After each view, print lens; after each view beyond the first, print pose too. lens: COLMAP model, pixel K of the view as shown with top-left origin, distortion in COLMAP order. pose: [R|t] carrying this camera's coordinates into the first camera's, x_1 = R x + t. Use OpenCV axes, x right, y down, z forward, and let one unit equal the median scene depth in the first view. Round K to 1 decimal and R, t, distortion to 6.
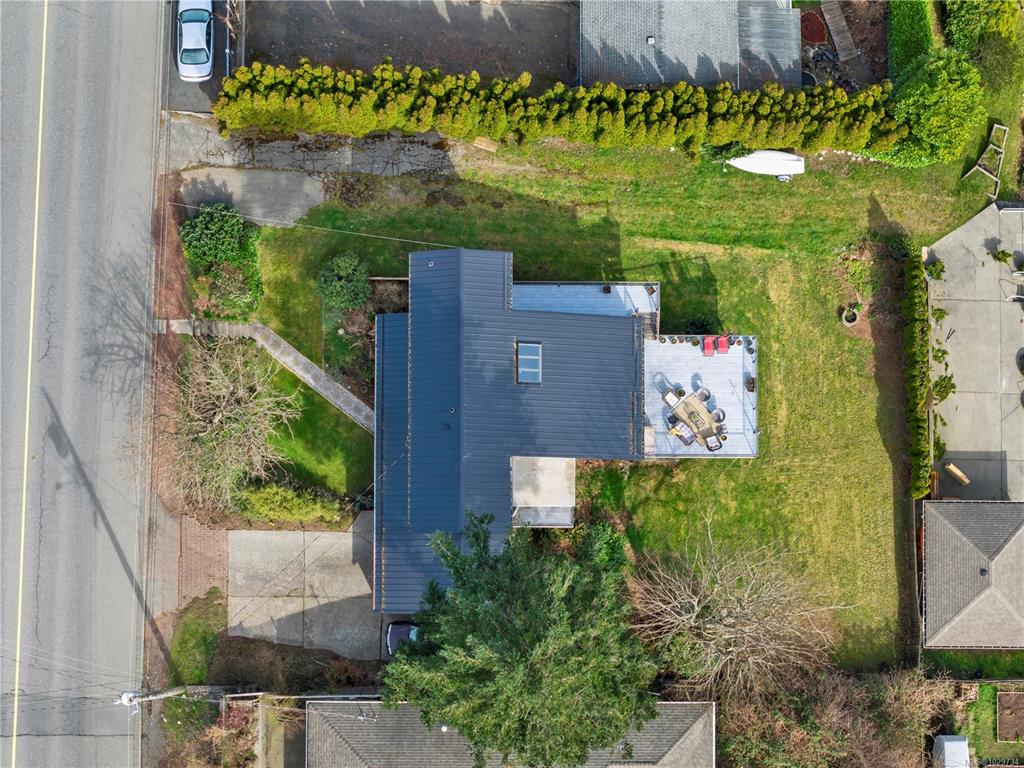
lens RADIAL K [[2067.2, 0, 512.1], [0, 2067.2, 382.1], [0, 0, 1]] dist [-0.149493, 0.000000]
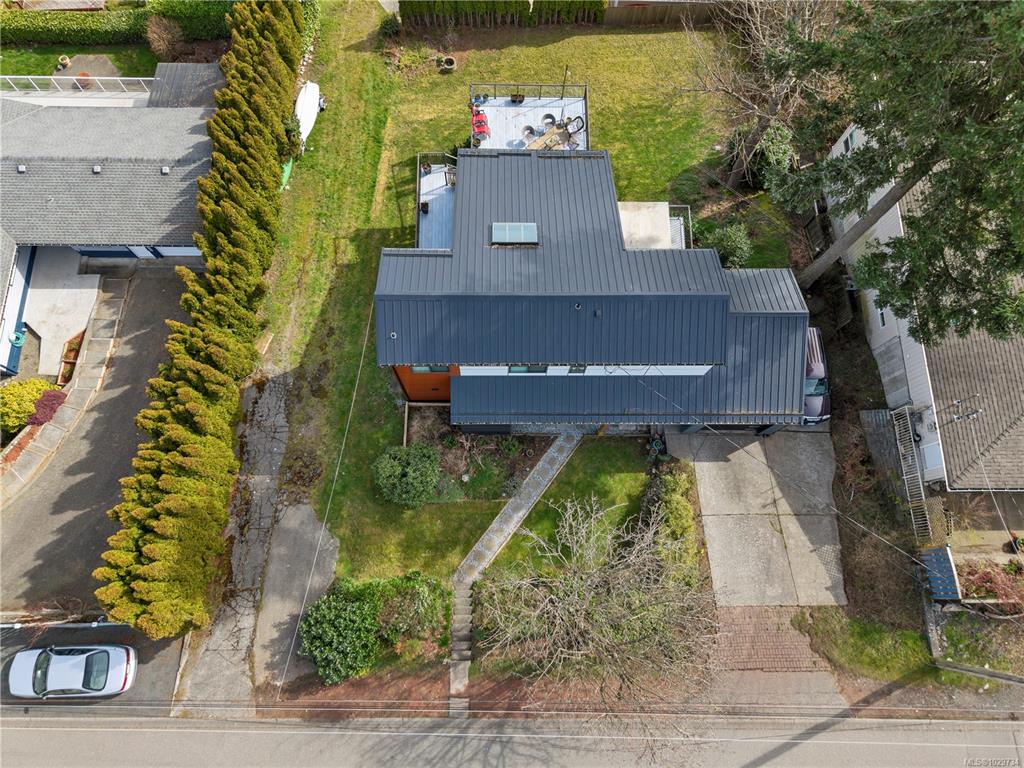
lens RADIAL K [[687.0, 0, 513.4], [0, 687.0, 384.9], [0, 0, 1]] dist [0.020604, -0.016166]
pose [[-0.006597, -0.964111, 0.265417, -0.121605], [0.991532, 0.028118, 0.126782, -0.042075], [-0.129695, 0.264006, 0.955761, 0.708697]]
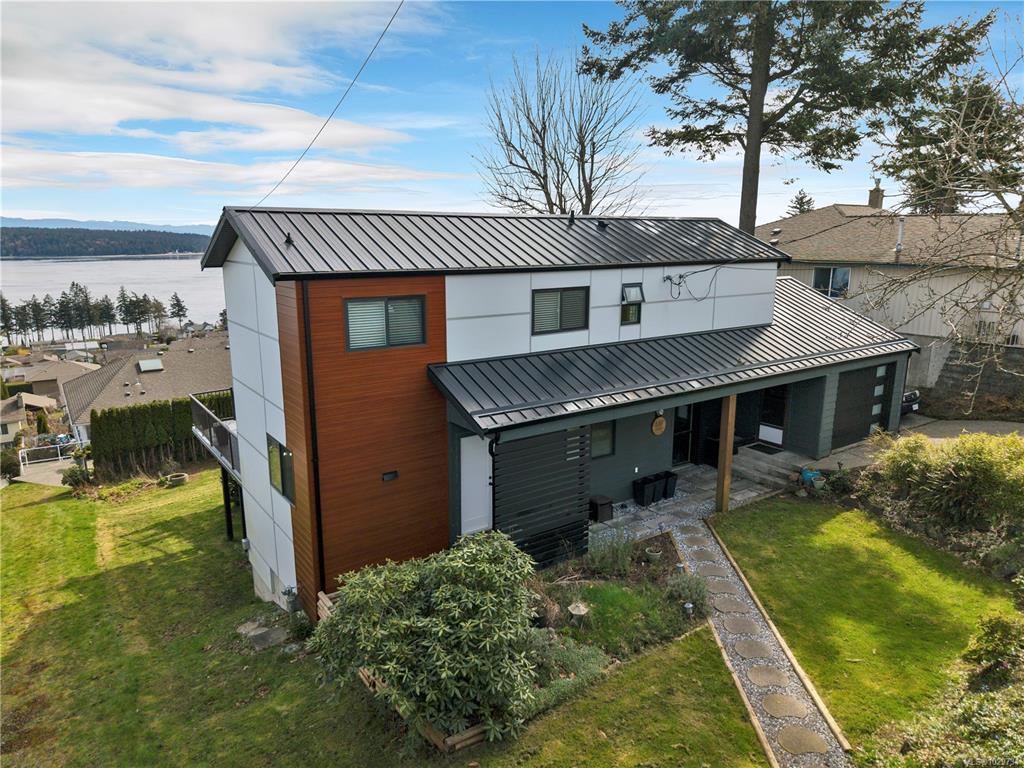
lens RADIAL K [[687.0, 0, 512.4], [0, 687.0, 382.7], [0, 0, 1]] dist [0.020604, -0.016166]
pose [[-0.574573, -0.187119, 0.796777, -0.151571], [0.812447, -0.012666, 0.582898, -0.091178], [-0.098979, 0.982256, 0.159301, 0.951147]]
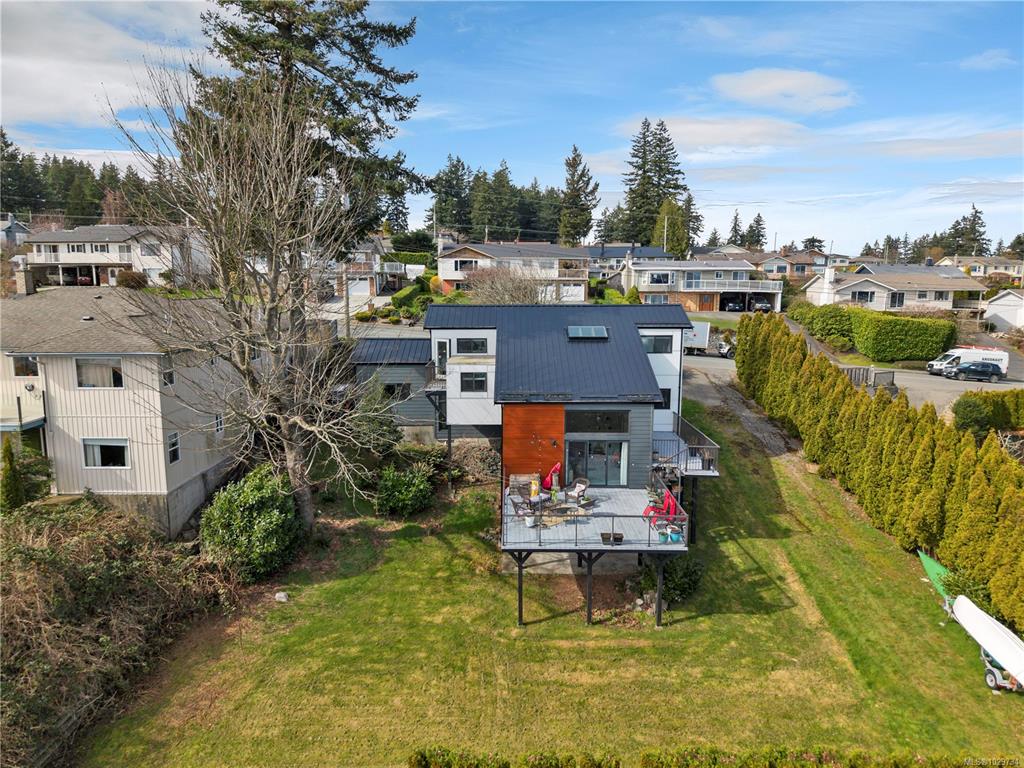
lens RADIAL K [[687.0, 0, 515.9], [0, 687.0, 385.2], [0, 0, 1]] dist [0.020604, -0.016166]
pose [[0.011270, 0.132746, -0.991086, 0.330346], [-0.994496, 0.104736, 0.002719, 0.026443], [0.104163, 0.985601, 0.133196, 0.930140]]
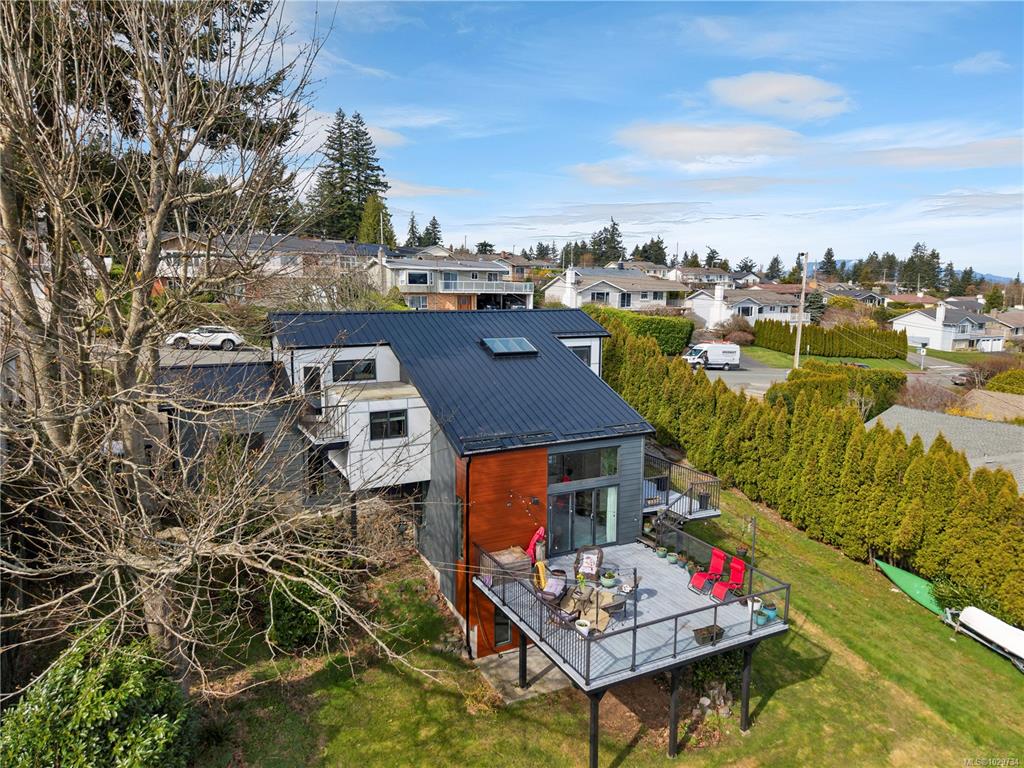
lens RADIAL K [[687.0, 0, 512.1], [0, 687.0, 382.5], [0, 0, 1]] dist [0.020604, -0.016166]
pose [[0.466284, 0.112234, -0.877487, 0.230561], [-0.879407, 0.166491, -0.446009, 0.104303], [0.096037, 0.979635, 0.176331, 0.921074]]
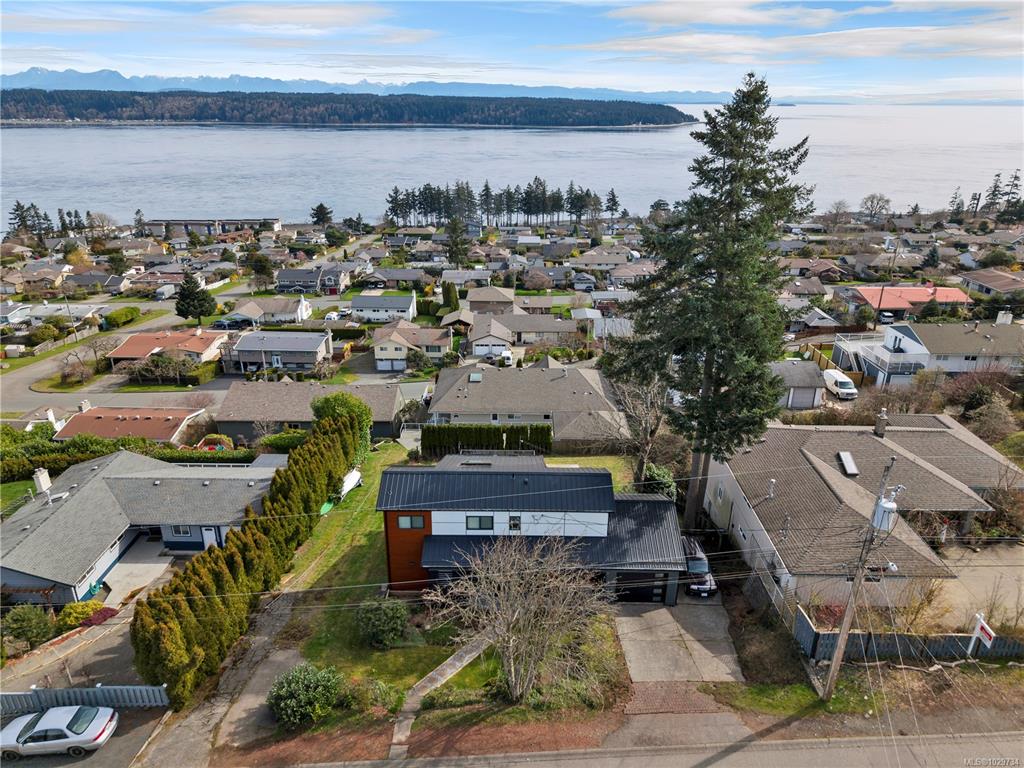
lens RADIAL K [[687.0, 0, 511.3], [0, 687.0, 382.5], [0, 0, 1]] dist [0.020604, -0.016166]
pose [[0.011367, -0.393181, 0.919391, -0.360513], [0.993321, 0.110021, 0.034770, -0.007795], [-0.114824, 0.912855, 0.391806, 0.738550]]
